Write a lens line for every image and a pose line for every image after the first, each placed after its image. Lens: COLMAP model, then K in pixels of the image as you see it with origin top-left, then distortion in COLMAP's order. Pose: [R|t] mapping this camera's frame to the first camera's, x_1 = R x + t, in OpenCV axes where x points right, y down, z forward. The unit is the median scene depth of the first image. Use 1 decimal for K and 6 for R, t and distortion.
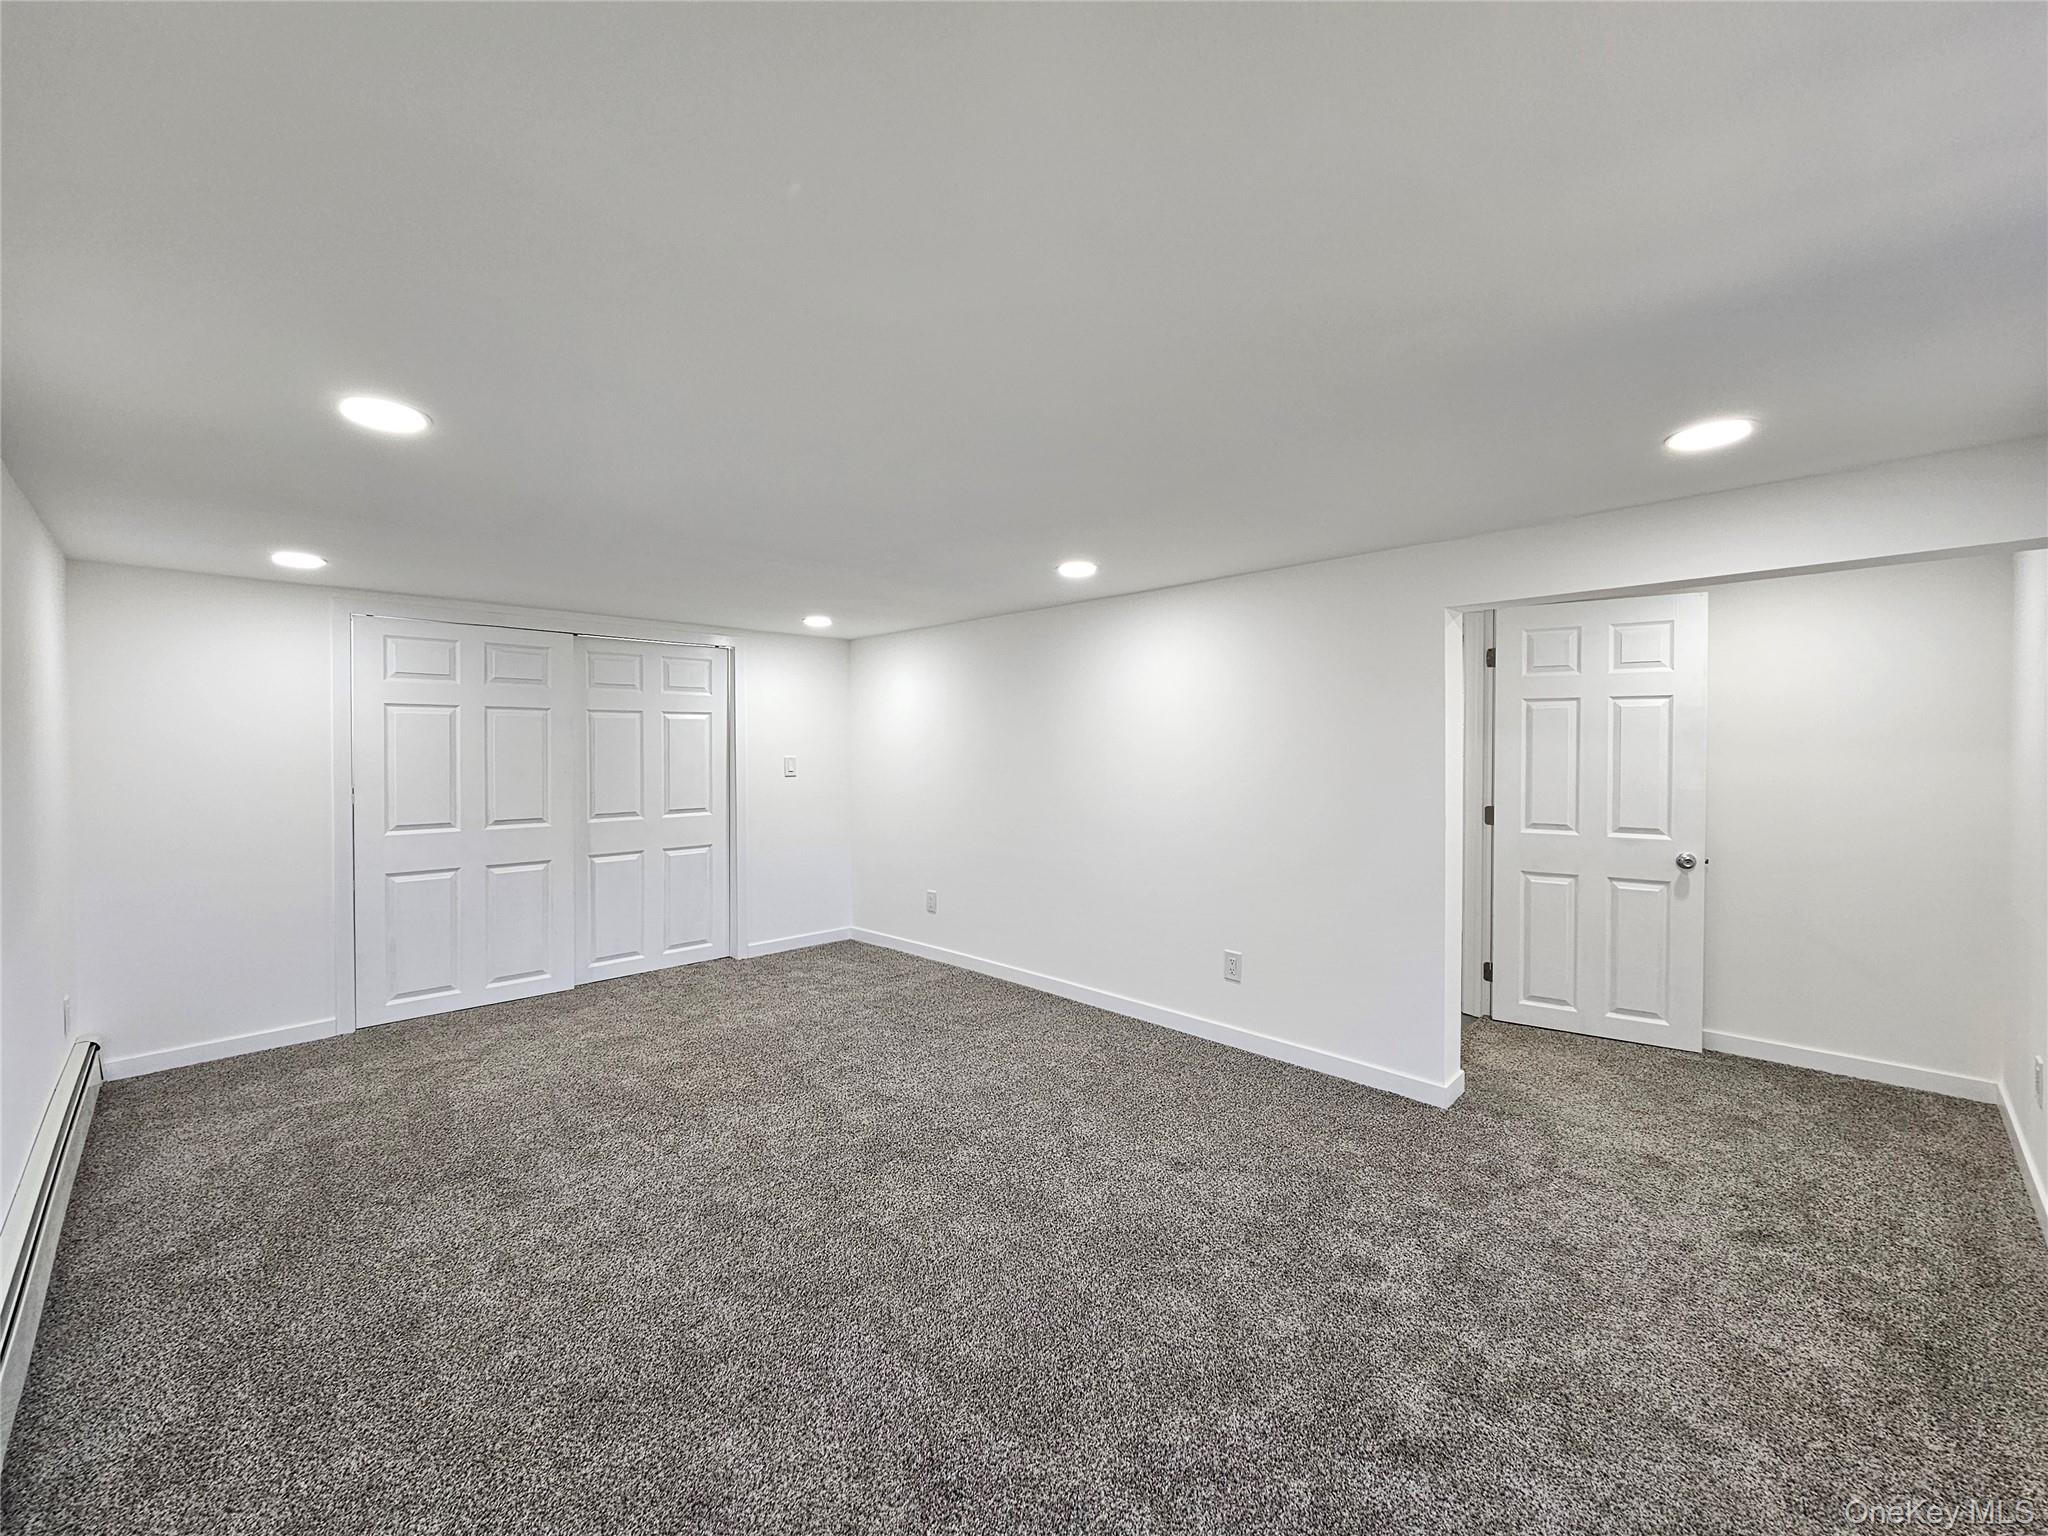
lens RADIAL K [[840.8, 0, 1002.0], [0, 840.8, 760.0], [0, 0, 1]] dist [-0.002087, 0.000563]
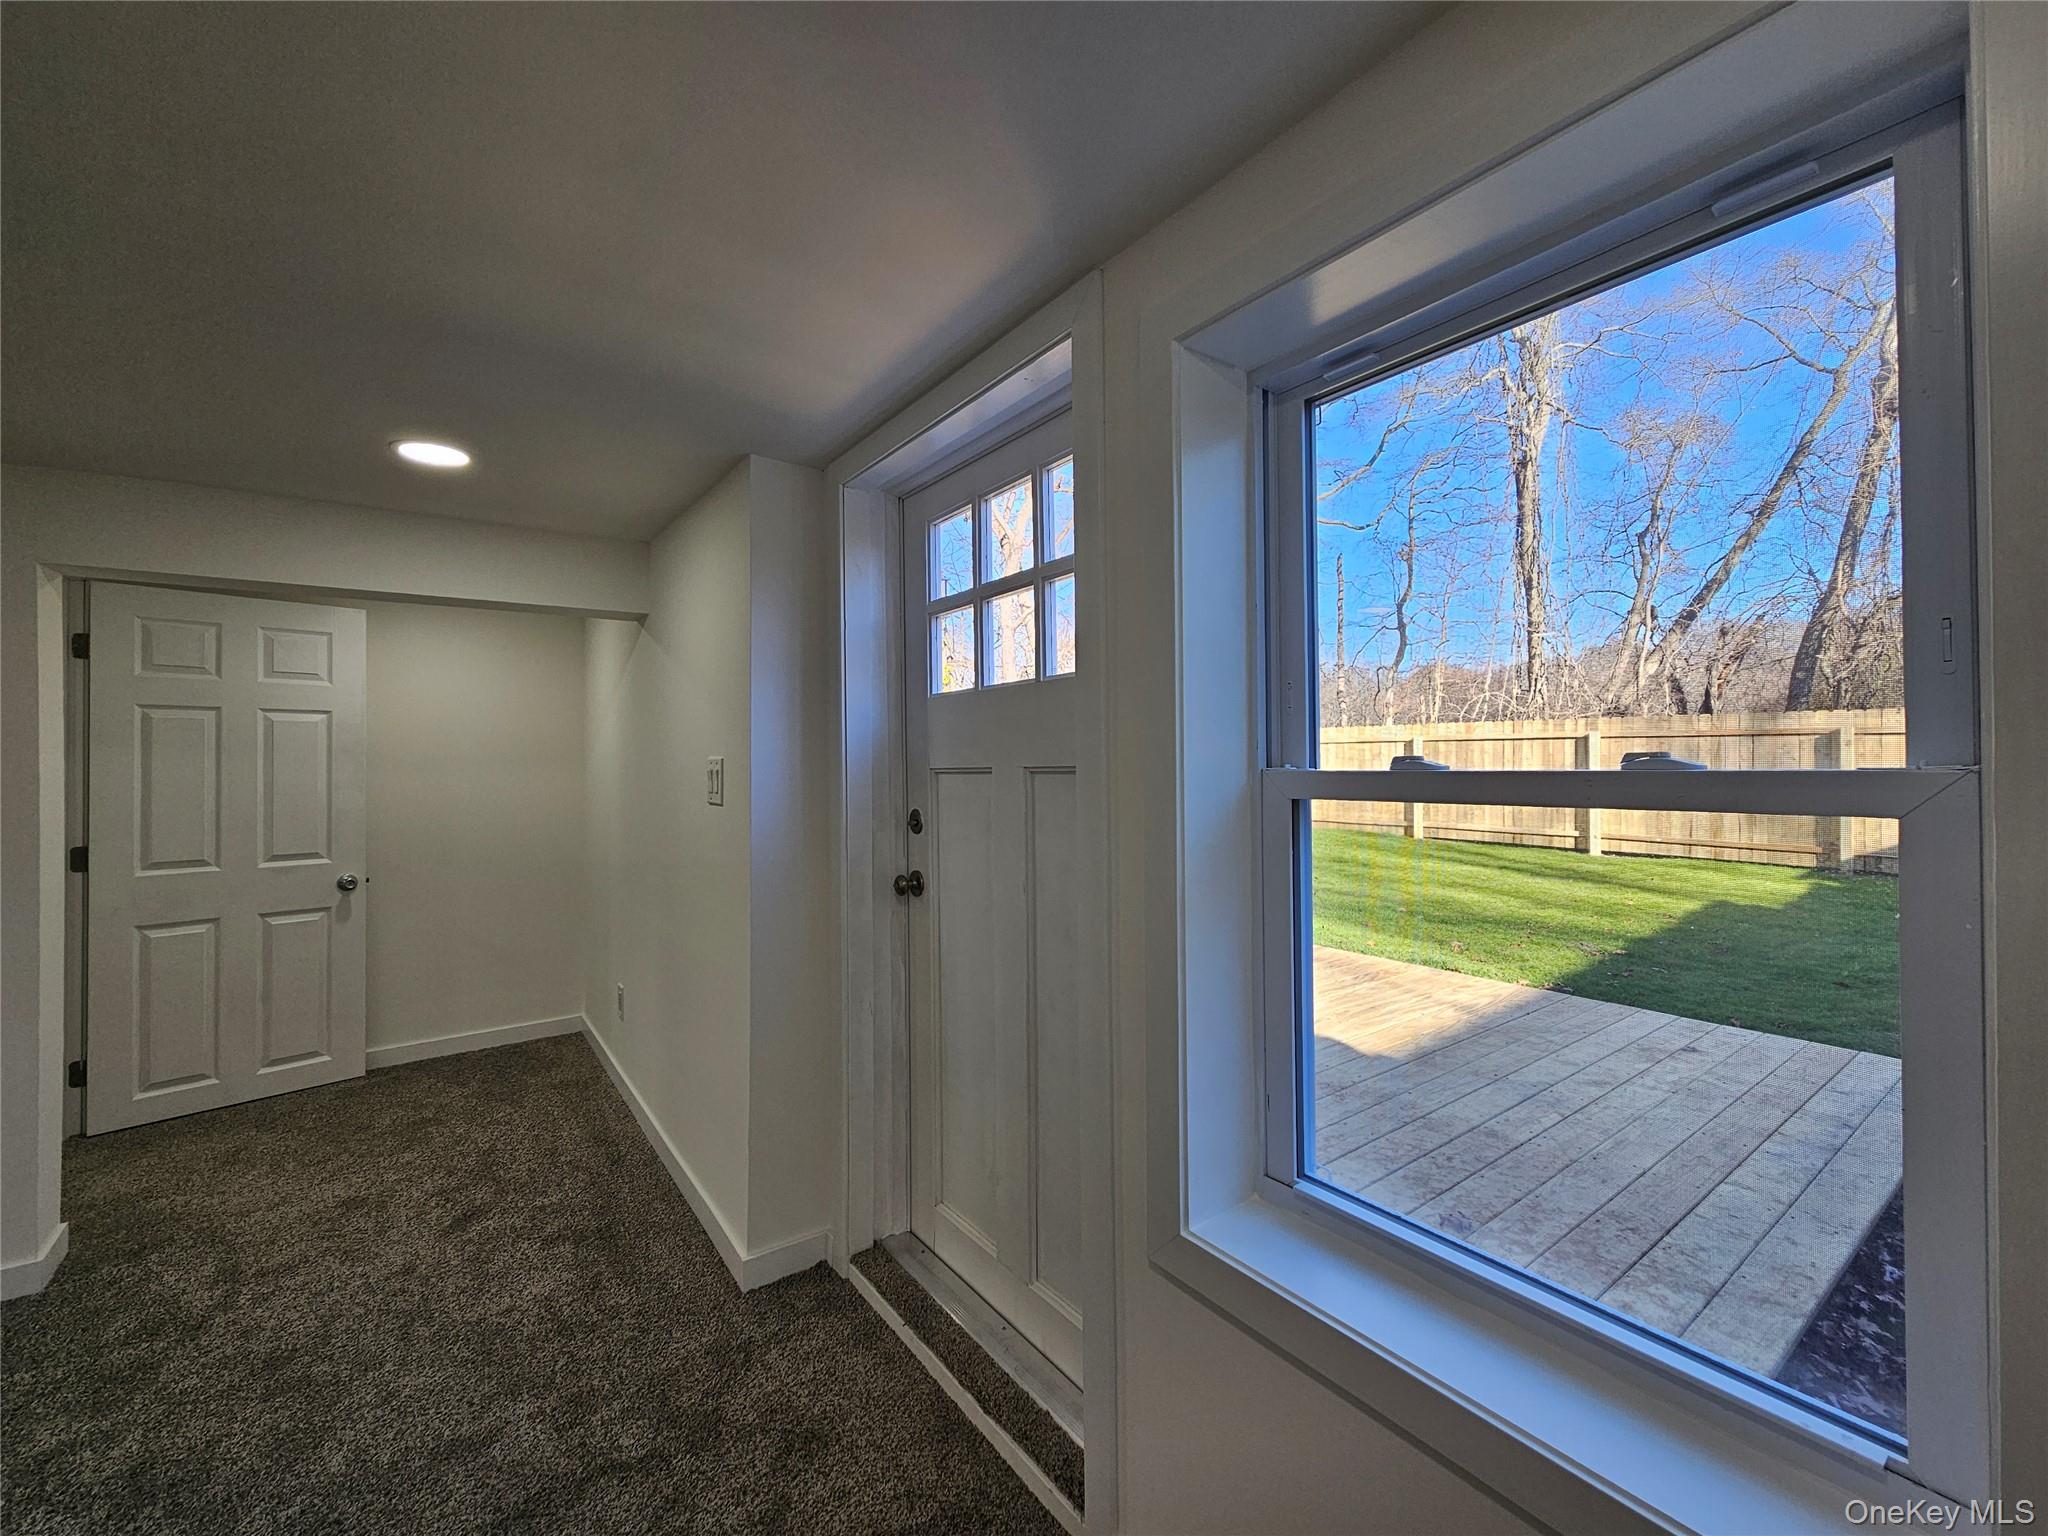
lens RADIAL K [[840.8, 0, 1024.2], [0, 840.8, 757.5], [0, 0, 1]] dist [-0.002087, 0.000563]
pose [[0.135800, 0.007405, 0.990709, -0.047711], [0.026917, 0.999575, -0.011161, 0.009220], [-0.990371, 0.028182, 0.135543, 0.105310]]
